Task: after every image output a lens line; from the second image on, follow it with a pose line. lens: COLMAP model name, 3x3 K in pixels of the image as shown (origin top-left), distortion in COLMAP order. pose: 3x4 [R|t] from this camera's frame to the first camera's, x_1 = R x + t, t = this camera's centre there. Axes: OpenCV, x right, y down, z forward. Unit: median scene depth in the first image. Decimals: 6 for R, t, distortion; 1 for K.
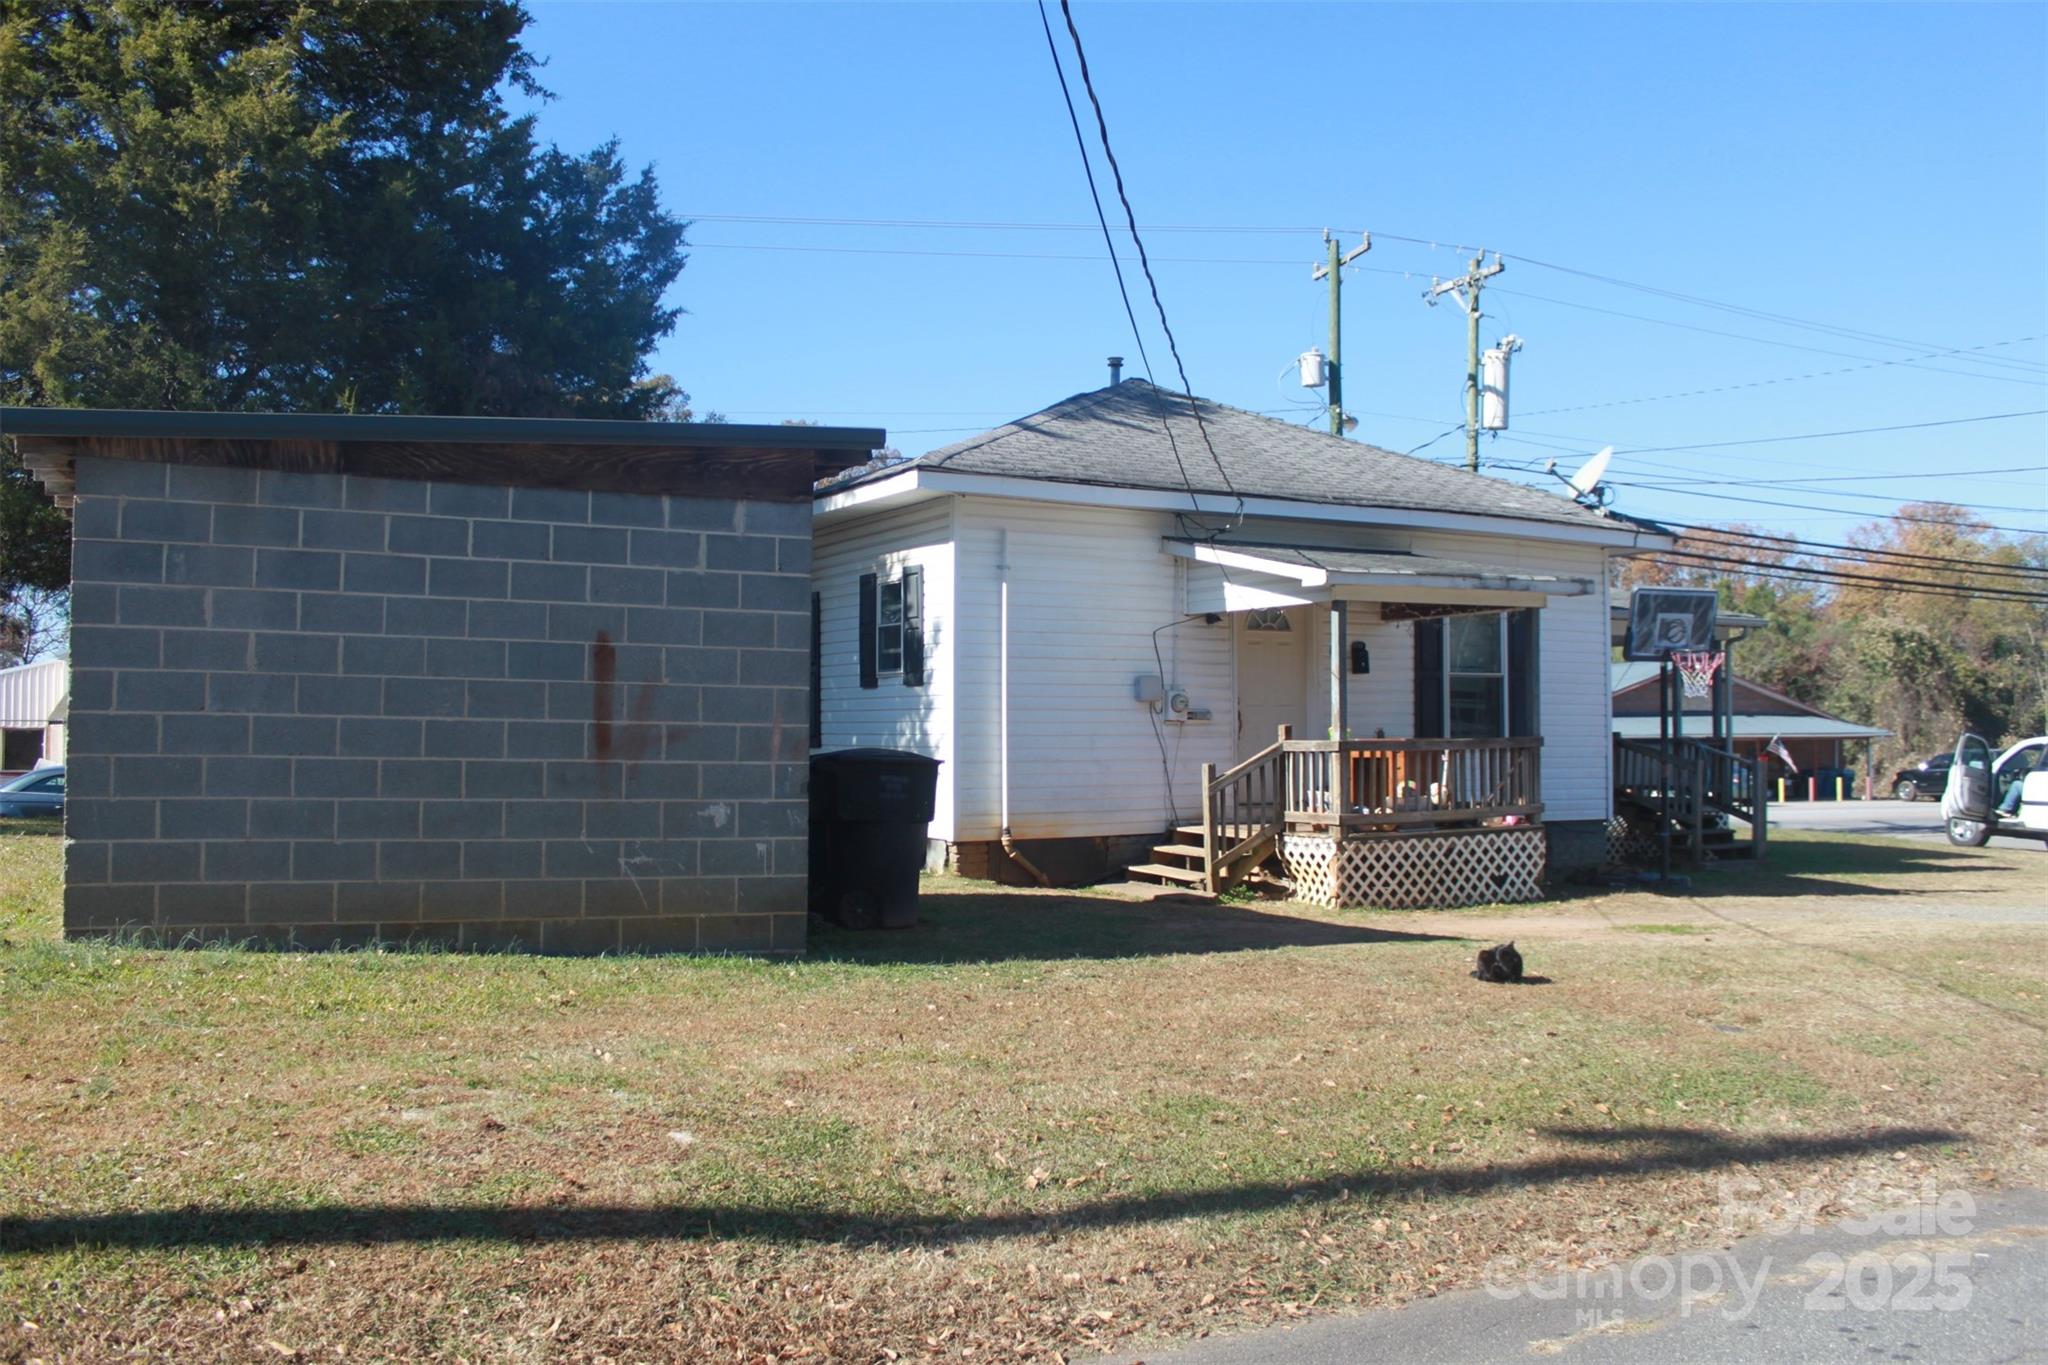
lens RADIAL K [[1707.4, 0, 1026.3], [0, 1707.4, 670.4], [0, 0, 1]] dist [-0.165817, 0.144660]
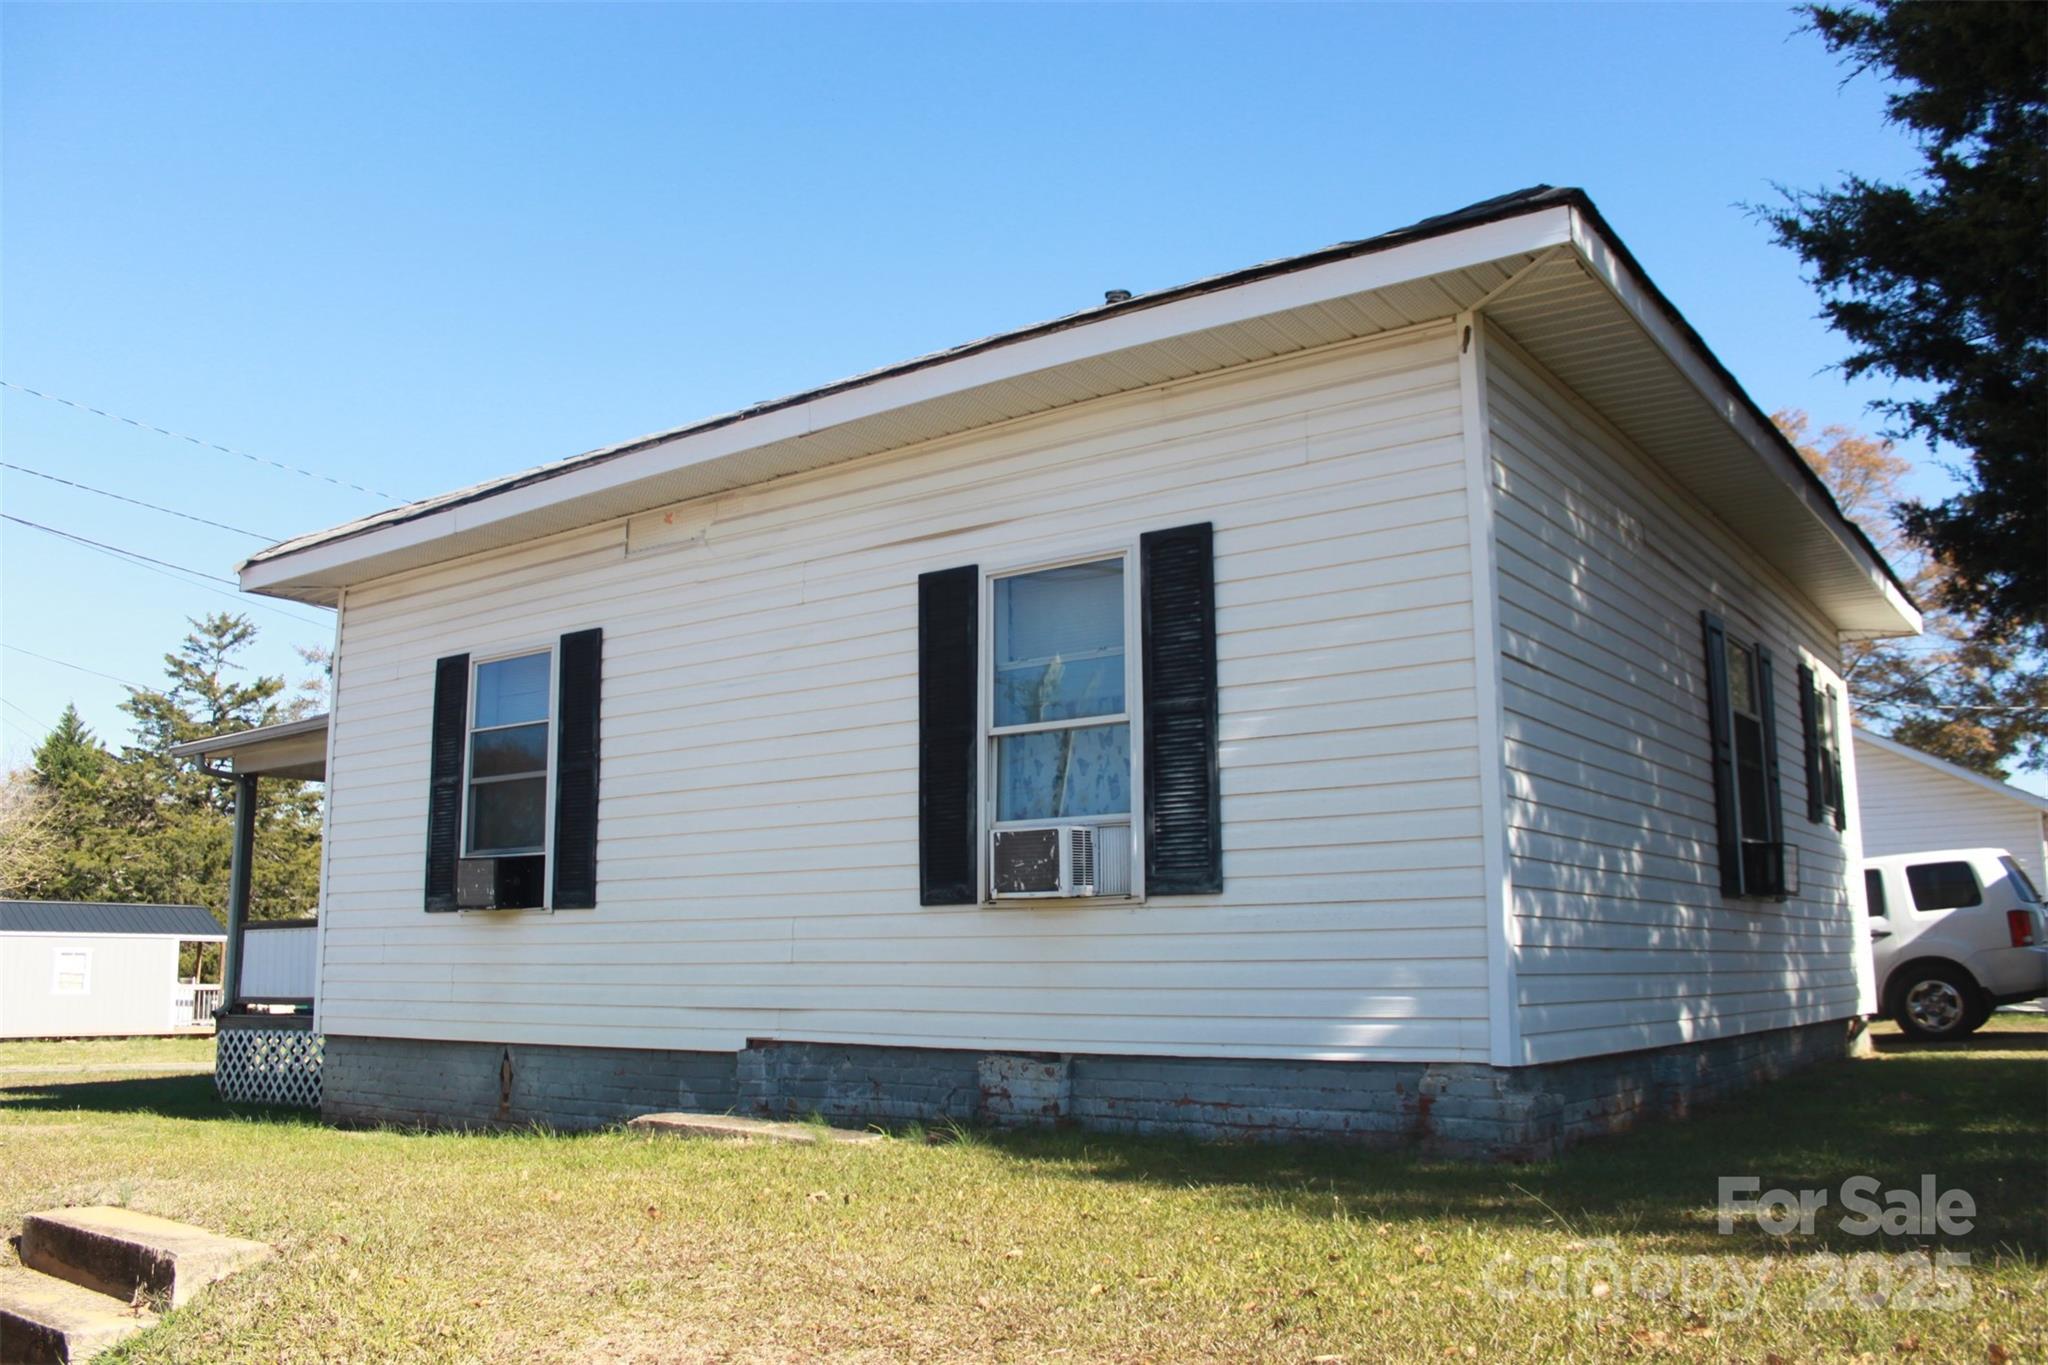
lens RADIAL K [[1707.4, 0, 1028.6], [0, 1707.4, 667.8], [0, 0, 1]] dist [-0.165817, 0.144660]
pose [[-0.433464, 0.161265, 0.886624, -0.638575], [-0.026185, 0.981189, -0.191267, 0.097964], [-0.900790, -0.106123, -0.421087, 1.770152]]
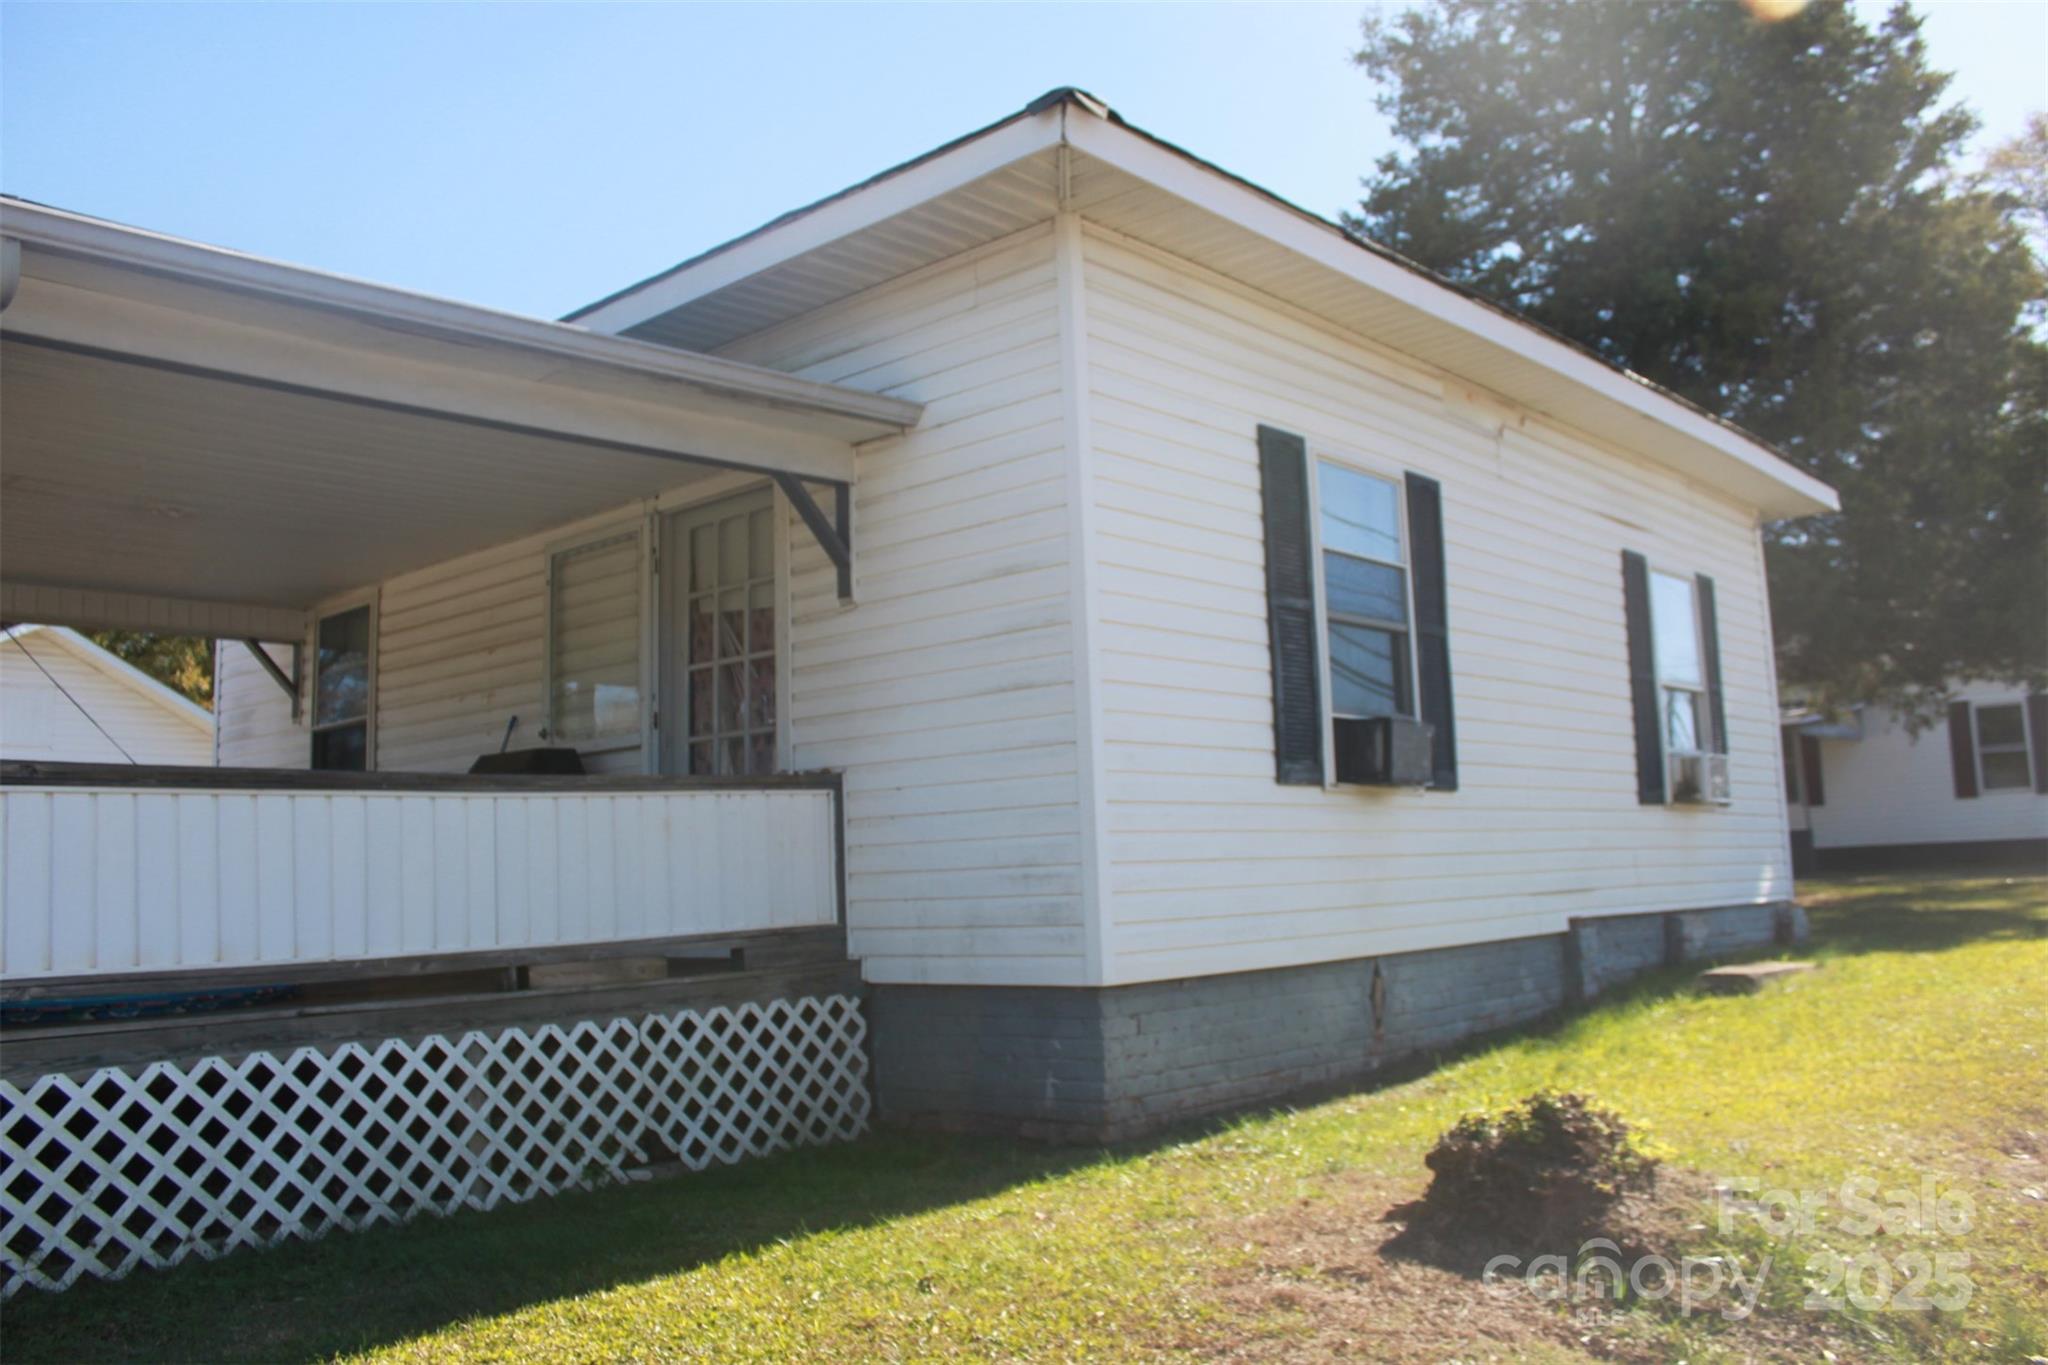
lens RADIAL K [[1707.4, 0, 1006.0], [0, 1707.4, 659.4], [0, 0, 1]] dist [-0.165817, 0.144660]
pose [[-0.941853, -0.013097, -0.335770, 0.345534], [0.046972, 0.984298, -0.170151, 0.115827], [0.332726, -0.176029, -0.926449, 2.127999]]
